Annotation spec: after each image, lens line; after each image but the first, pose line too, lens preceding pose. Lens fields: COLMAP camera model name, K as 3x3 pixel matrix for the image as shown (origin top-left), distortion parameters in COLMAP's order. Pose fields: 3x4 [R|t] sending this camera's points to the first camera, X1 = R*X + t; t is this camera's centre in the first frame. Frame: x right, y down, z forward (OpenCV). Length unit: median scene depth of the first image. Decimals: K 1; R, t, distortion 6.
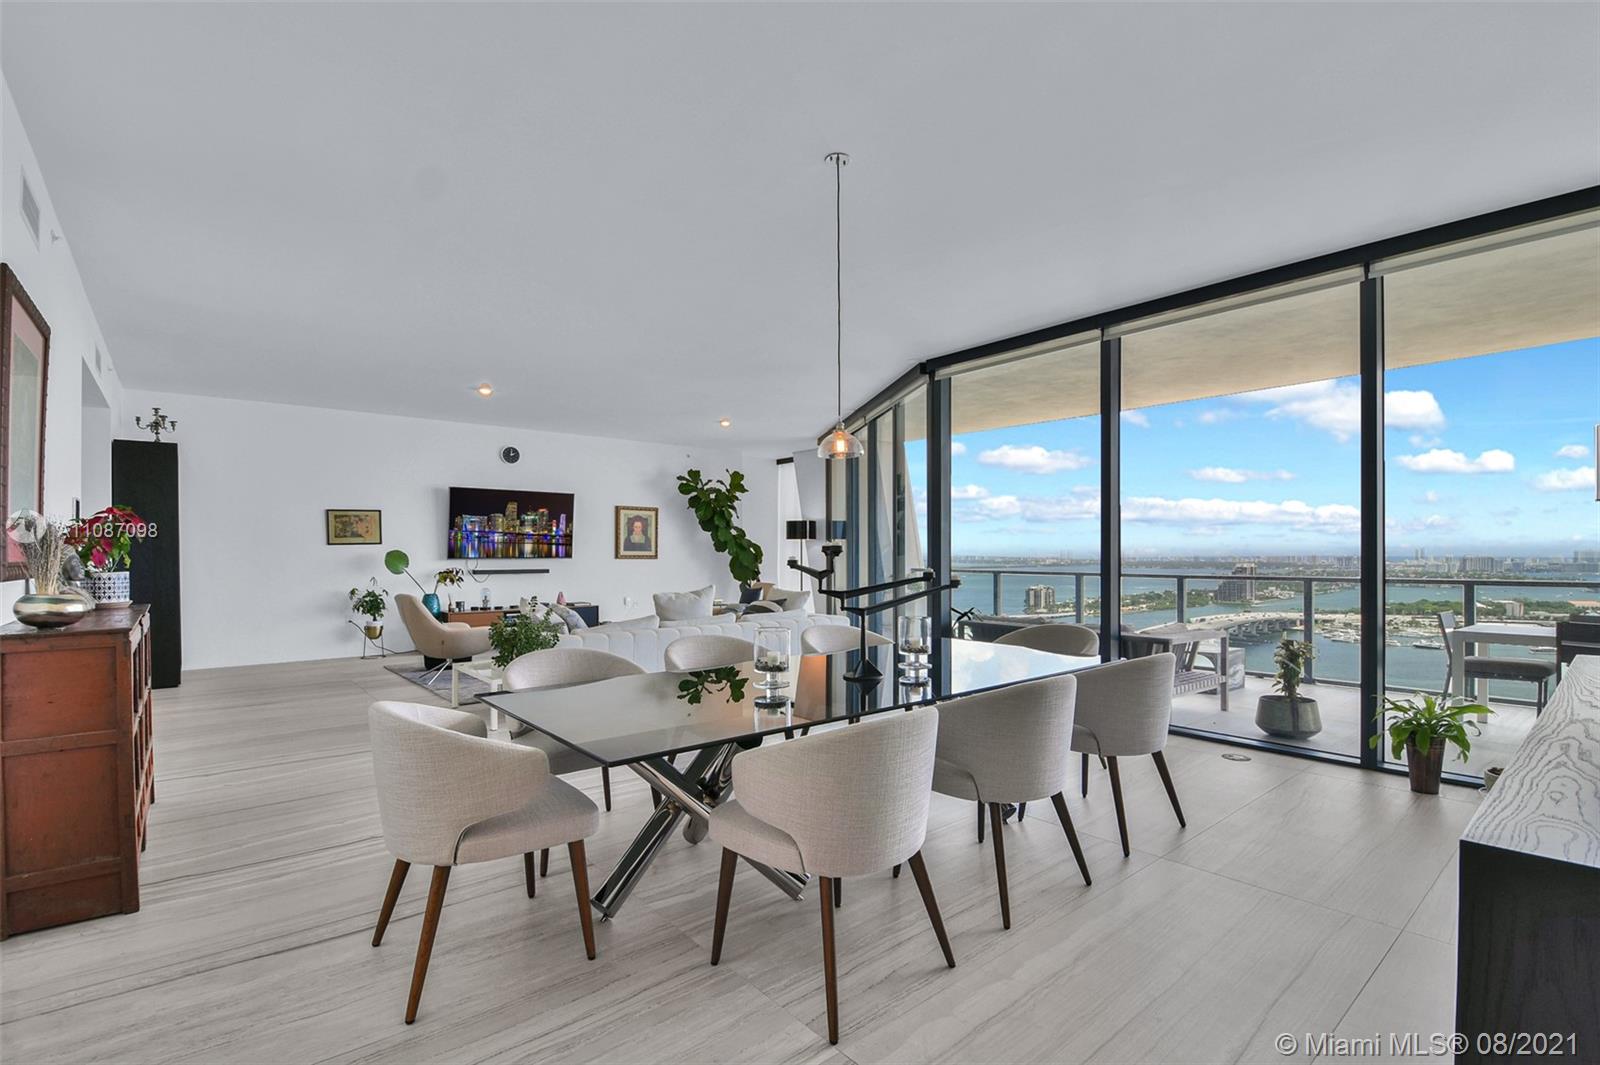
lens RADIAL K [[729.0, 0, 815.5], [0, 729.0, 552.2], [0, 0, 1]] dist [0.034413, -0.036565]
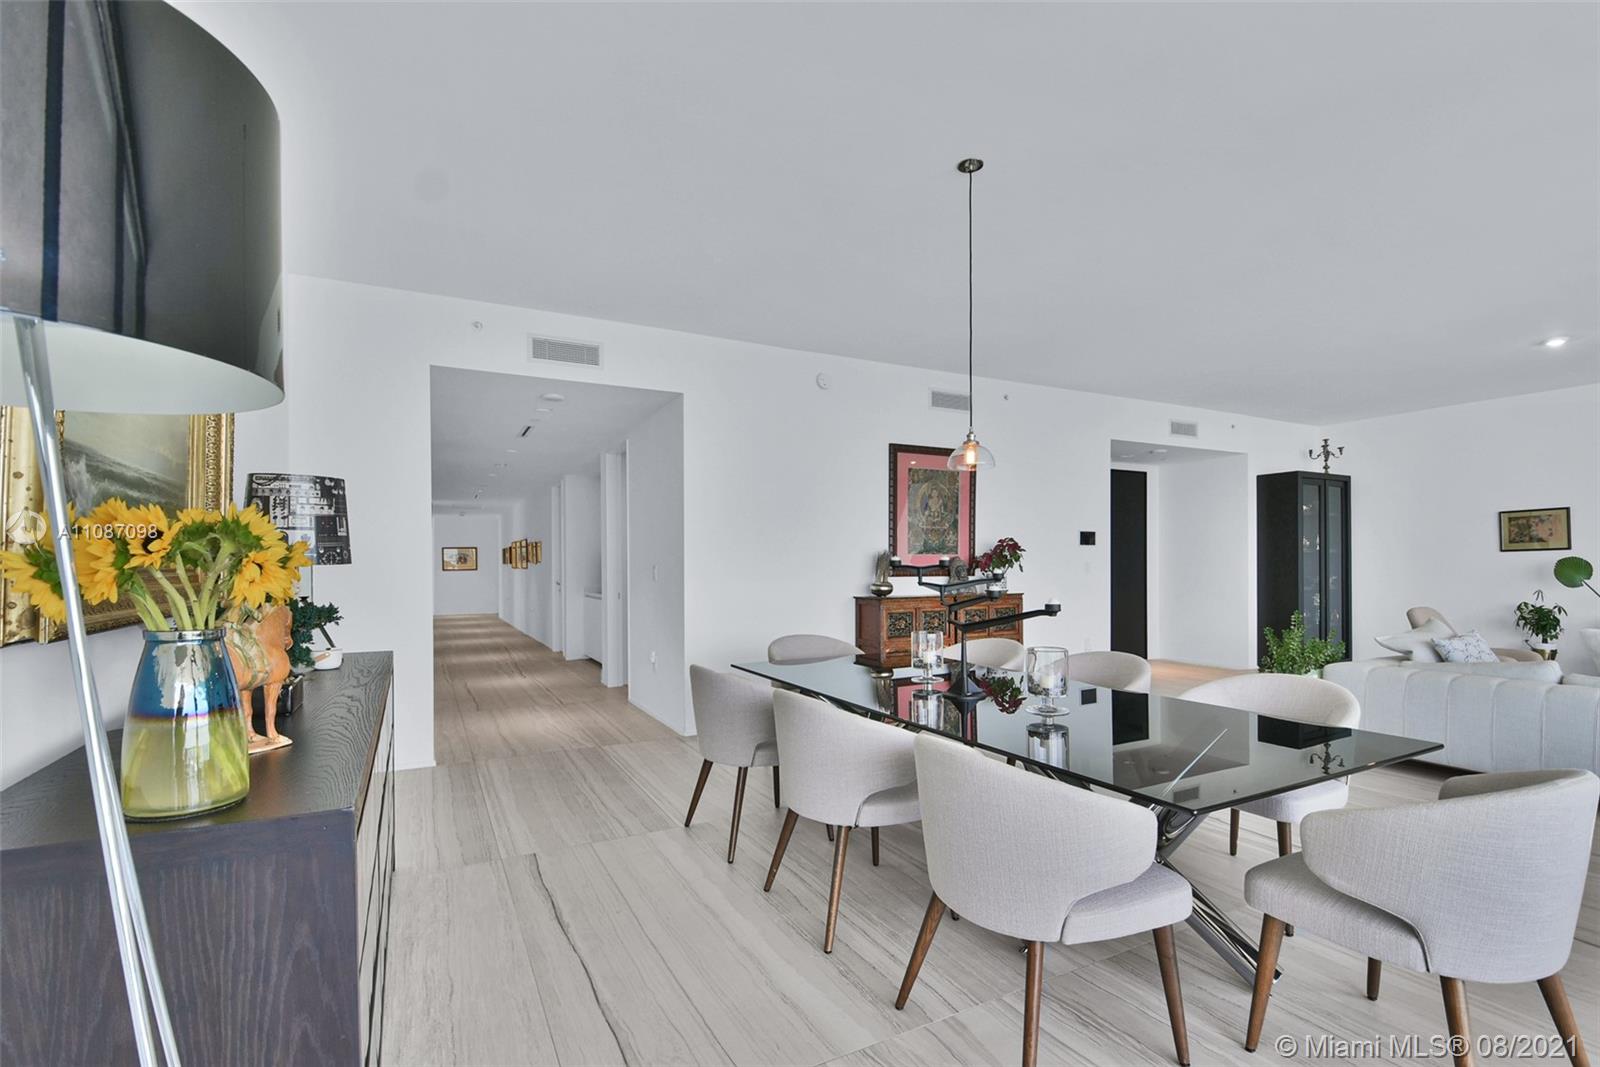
lens RADIAL K [[759.6, 0, 815.4], [0, 759.6, 558.3], [0, 0, 1]] dist [0.023392, -0.032142]
pose [[-0.204359, -0.003602, -0.978889, 0.392956], [0.006939, 0.999963, -0.005128, -0.002833], [0.978871, -0.007840, -0.204326, 0.364054]]
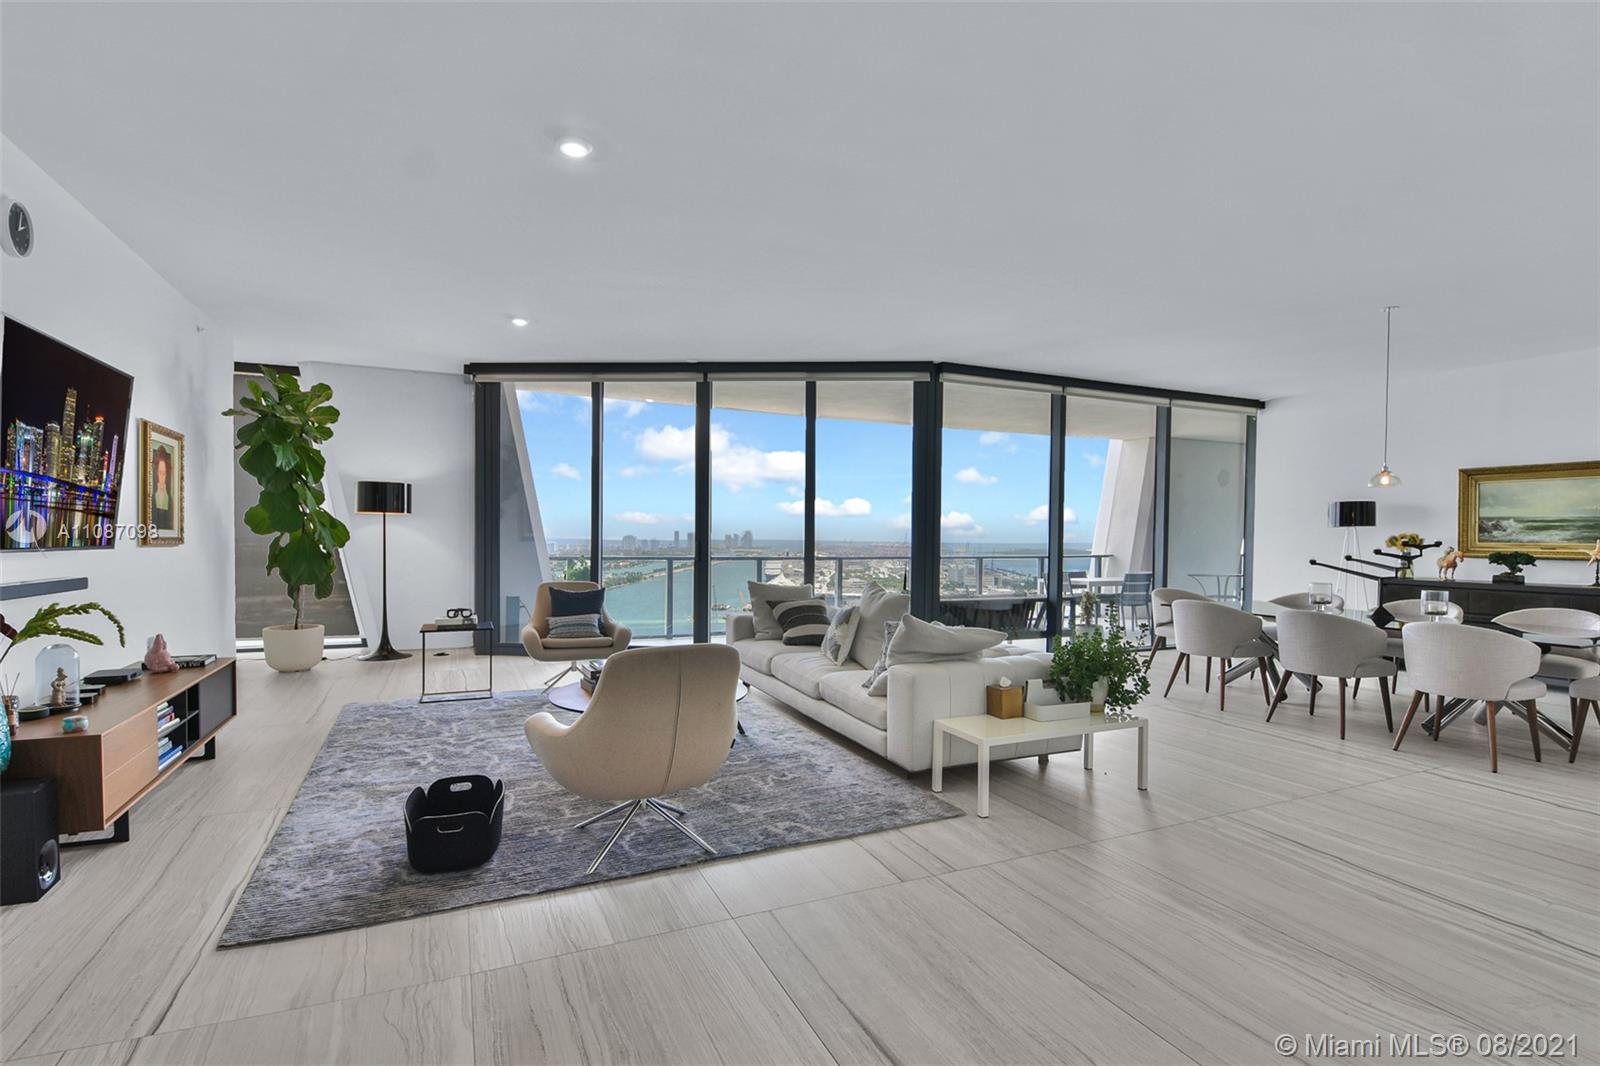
lens RADIAL K [[759.6, 0, 815.4], [0, 759.6, 557.8], [0, 0, 1]] dist [0.023392, -0.032142]
pose [[0.271959, -0.020906, 0.962082, -0.714339], [-0.008859, 0.999667, 0.024227, -0.000138], [-0.962268, -0.015111, 0.271683, 0.639762]]
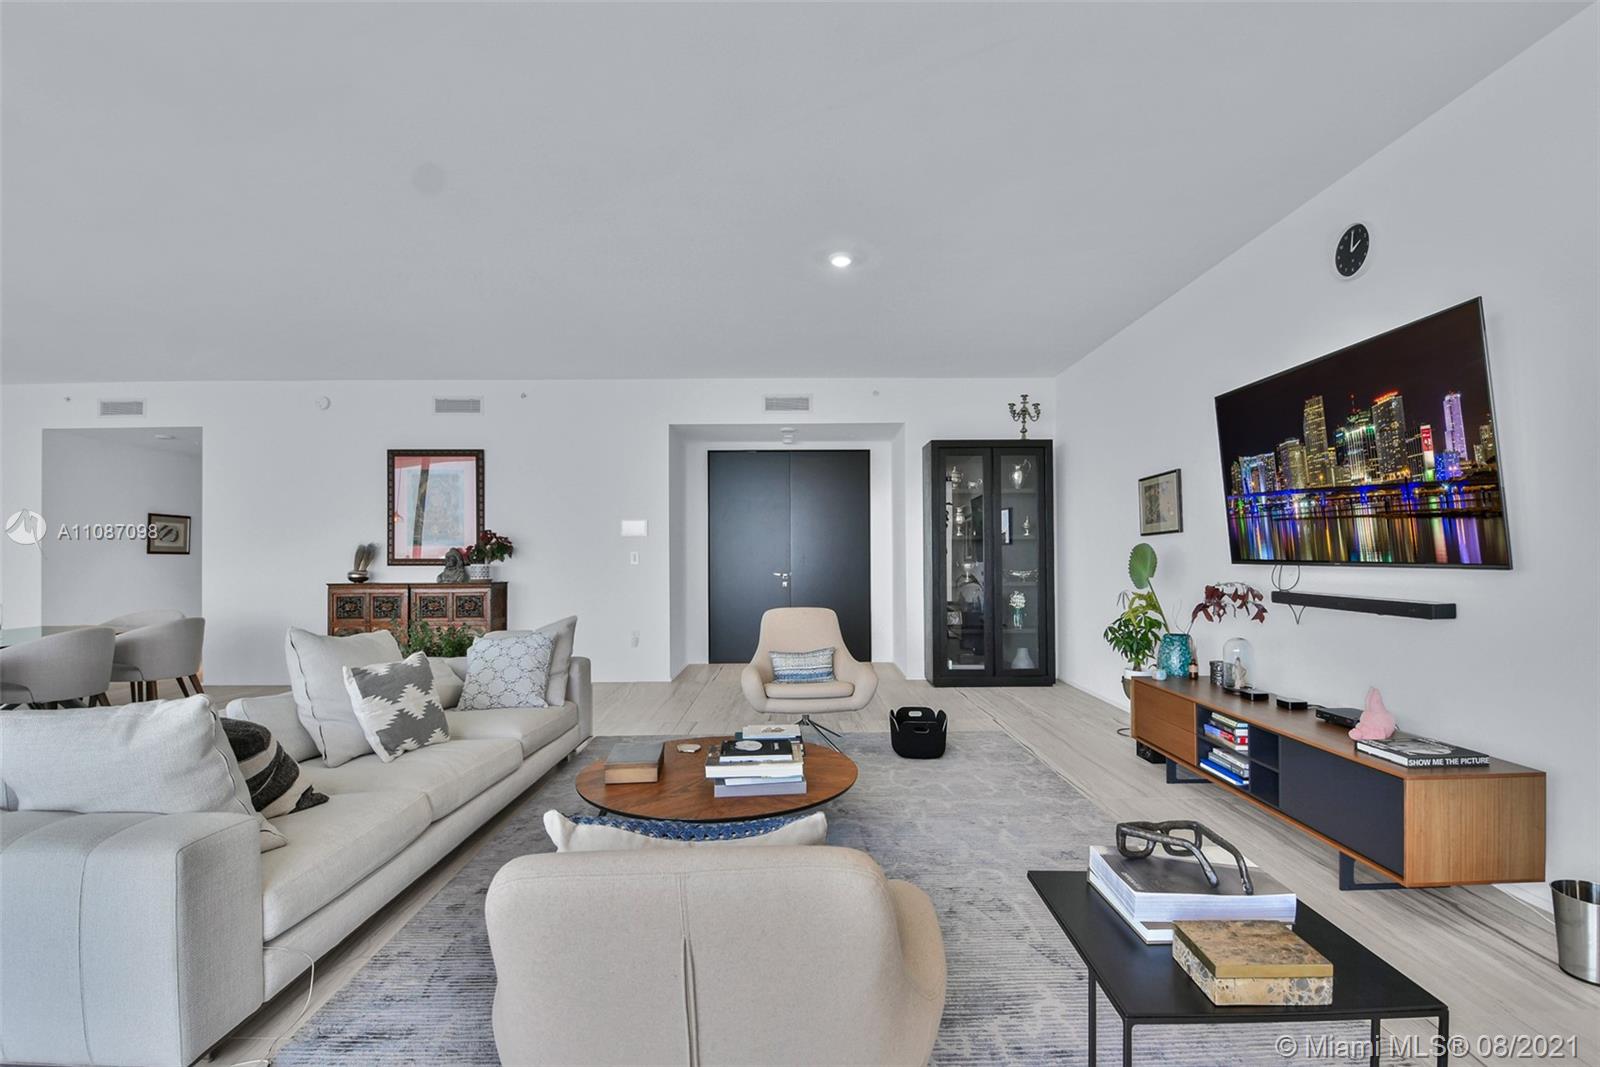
lens RADIAL K [[731.7, 0, 805.5], [0, 731.7, 549.1], [0, 0, 1]] dist [0.016234, -0.024277]
pose [[-0.646595, 0.000203, -0.762833, -0.008555], [0.007387, 0.999955, -0.005996, 0.001520], [0.762798, -0.009512, -0.646567, 1.145353]]
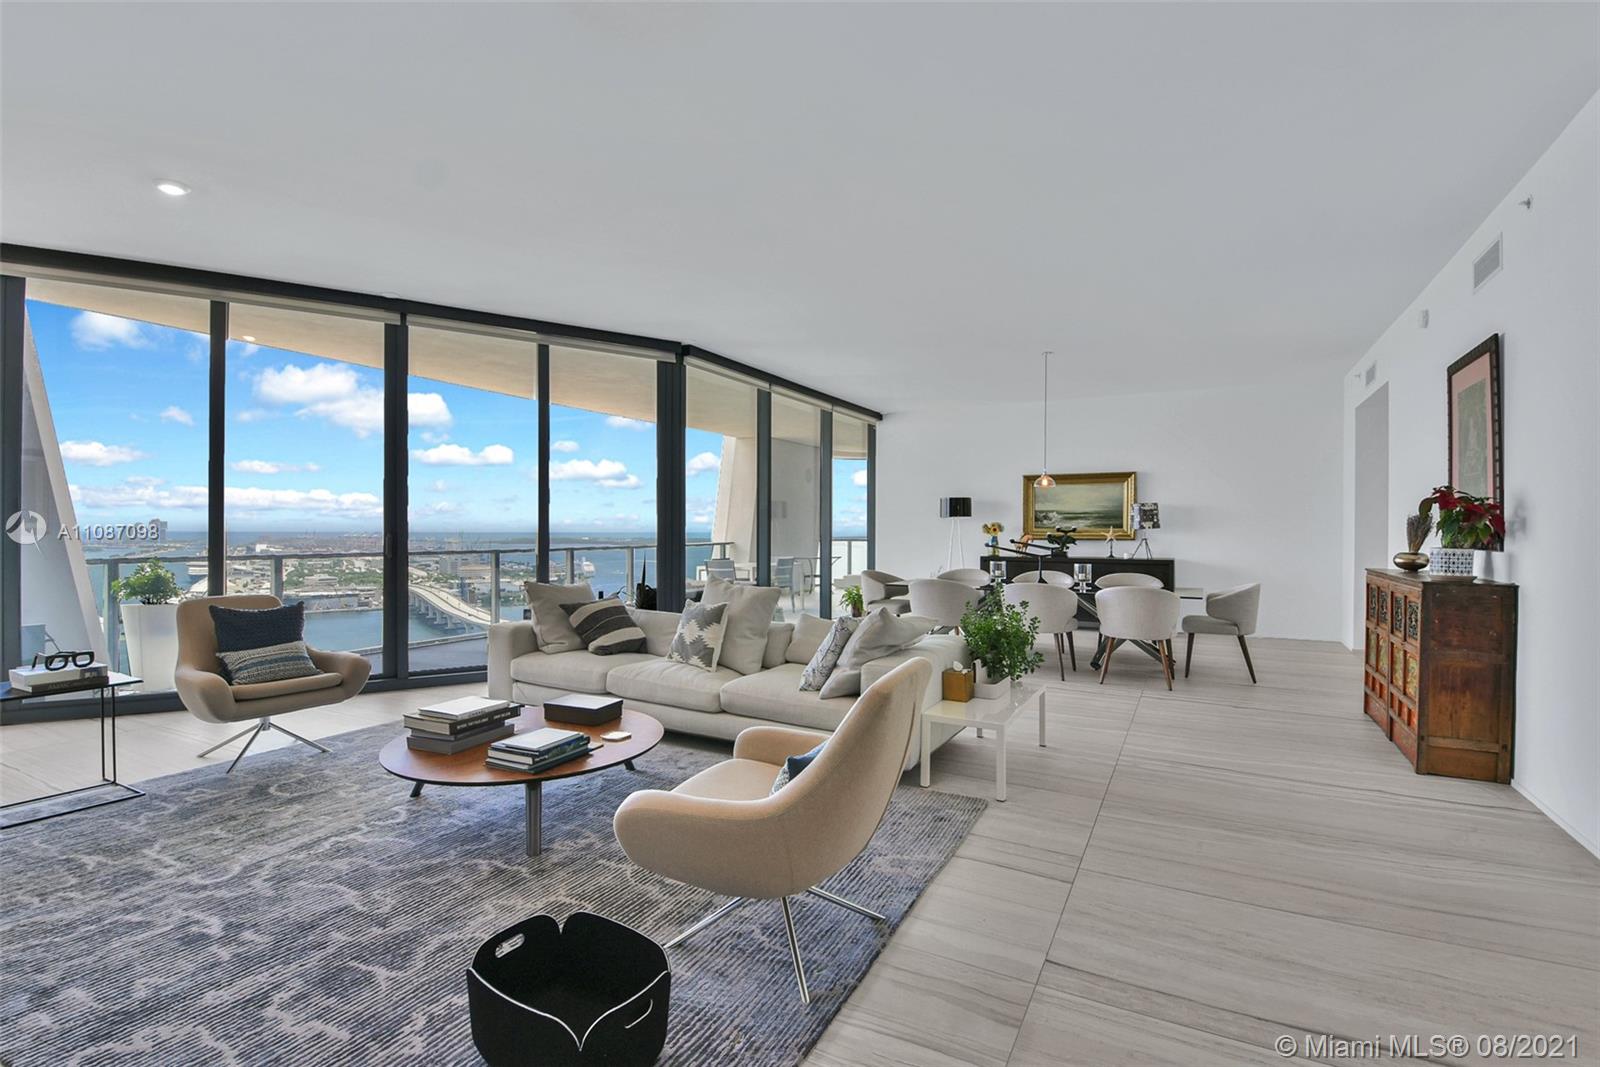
lens RADIAL K [[731.6, 0, 801.4], [0, 731.6, 537.3], [0, 0, 1]] dist [0.015448, -0.022602]
pose [[-0.354134, -0.008765, 0.935154, -0.638505], [-0.001388, 0.999960, 0.008847, 0.000746], [-0.935194, 0.001835, -0.354132, 0.890403]]
